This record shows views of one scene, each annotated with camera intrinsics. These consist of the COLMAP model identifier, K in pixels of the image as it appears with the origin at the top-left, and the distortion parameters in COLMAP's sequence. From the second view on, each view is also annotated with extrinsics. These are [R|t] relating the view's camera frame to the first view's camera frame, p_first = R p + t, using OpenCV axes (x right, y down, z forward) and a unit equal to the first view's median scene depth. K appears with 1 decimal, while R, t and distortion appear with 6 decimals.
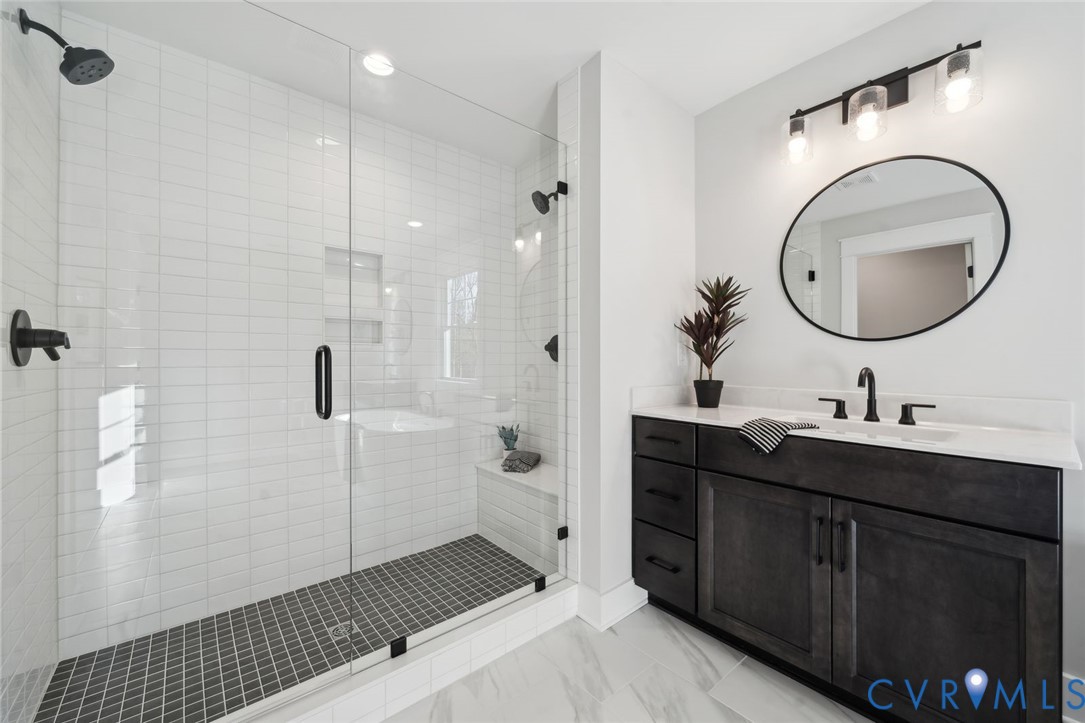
lens RADIAL K [[424.5, 0, 546.0], [0, 424.5, 360.8], [0, 0, 1]] dist [0.001895, 0.000522]
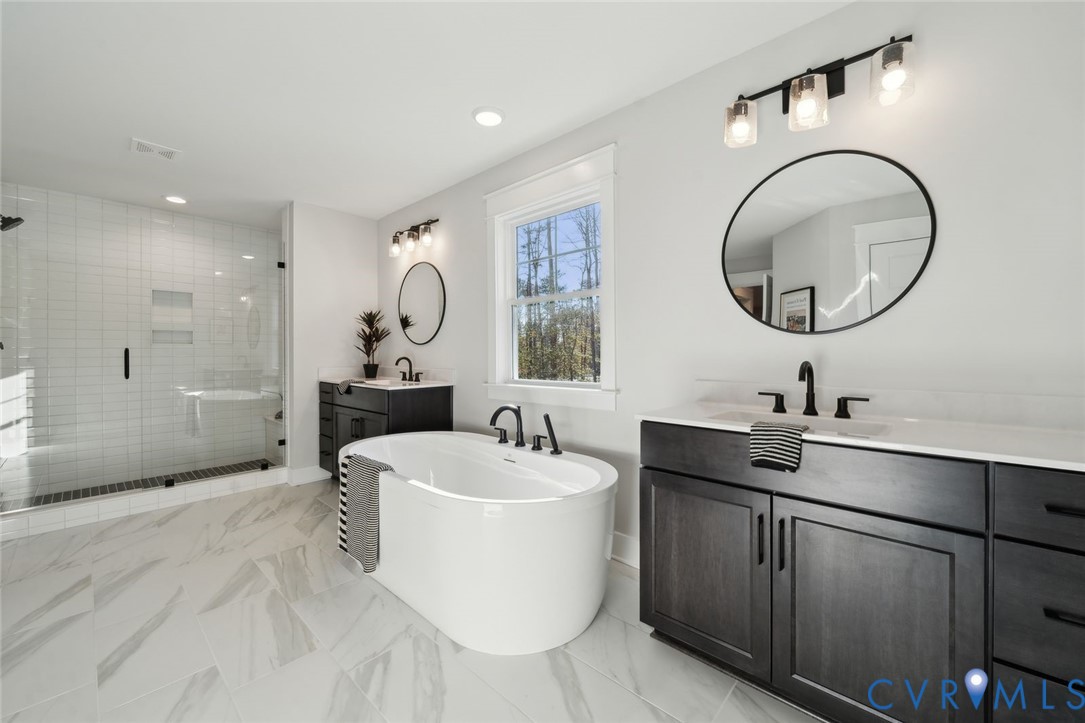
lens RADIAL K [[475.8, 0, 538.6], [0, 475.8, 358.6], [0, 0, 1]] dist [0.017568, -0.000404]
pose [[0.997770, 0.000479, 0.066739, 0.066121], [-0.001125, 0.999953, 0.009655, -0.000007], [-0.066731, -0.009708, 0.997724, -0.078267]]
